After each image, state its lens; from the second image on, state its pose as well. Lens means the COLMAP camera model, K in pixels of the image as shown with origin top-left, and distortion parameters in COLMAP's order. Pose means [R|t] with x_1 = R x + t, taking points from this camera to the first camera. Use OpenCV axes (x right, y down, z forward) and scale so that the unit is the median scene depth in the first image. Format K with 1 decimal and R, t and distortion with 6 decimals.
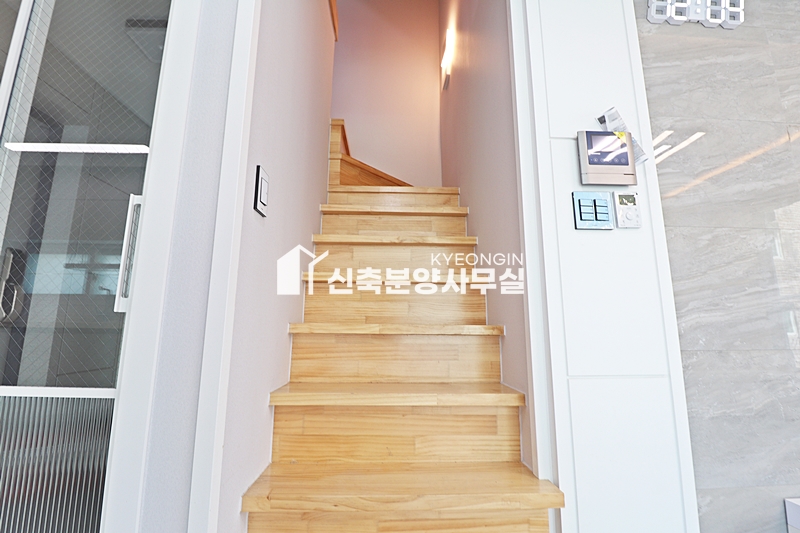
lens RADIAL K [[368.8, 0, 399.5], [0, 368.8, 258.6], [0, 0, 1]] dist [-0.007468, -0.009468]
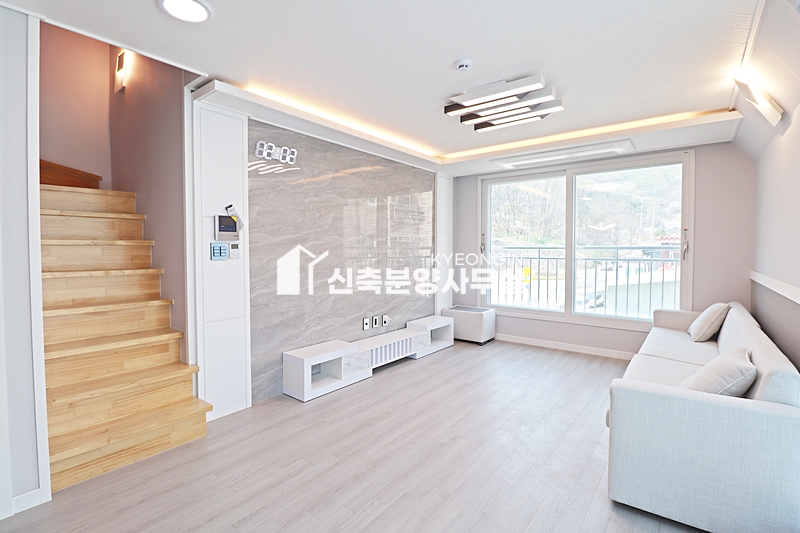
lens RADIAL K [[368.8, 0, 396.3], [0, 368.8, 257.5], [0, 0, 1]] dist [-0.007468, -0.009468]
pose [[0.661866, -0.025933, 0.749173, -0.463579], [-0.130066, 0.980270, 0.148840, -0.573683], [-0.738252, -0.195955, 0.645435, -1.302198]]
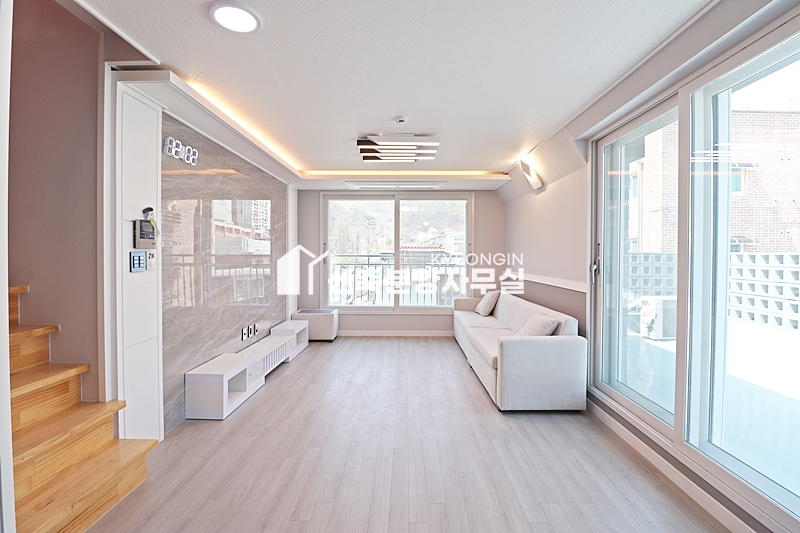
lens RADIAL K [[368.8, 0, 393.9], [0, 368.8, 257.0], [0, 0, 1]] dist [-0.007468, -0.009468]
pose [[0.073353, -0.012597, 0.997226, -1.300509], [-0.181325, 0.983086, 0.025757, -0.446878], [-0.980684, -0.182711, 0.069828, -0.462060]]
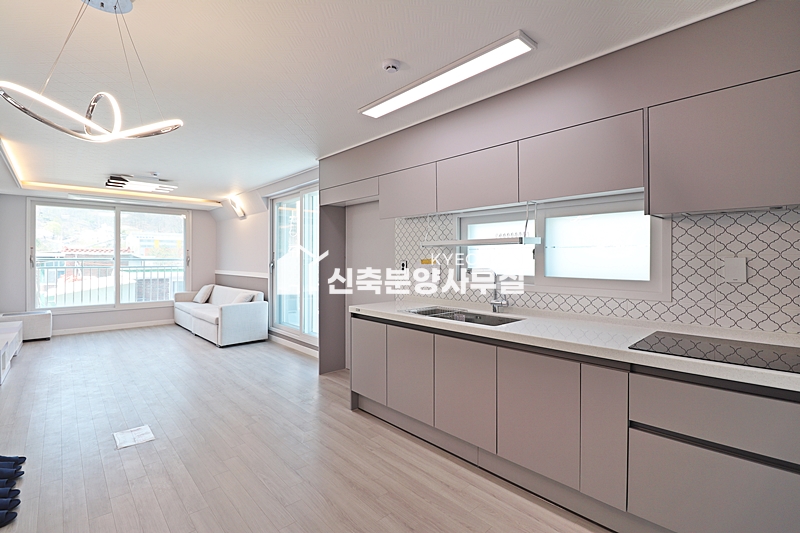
lens RADIAL K [[368.8, 0, 403.2], [0, 368.8, 258.7], [0, 0, 1]] dist [-0.007468, -0.009468]
pose [[-0.657130, -0.005748, 0.753755, -3.496213], [-0.139274, 0.983679, -0.113919, -0.328376], [-0.740799, -0.179838, -0.647206, 0.229144]]
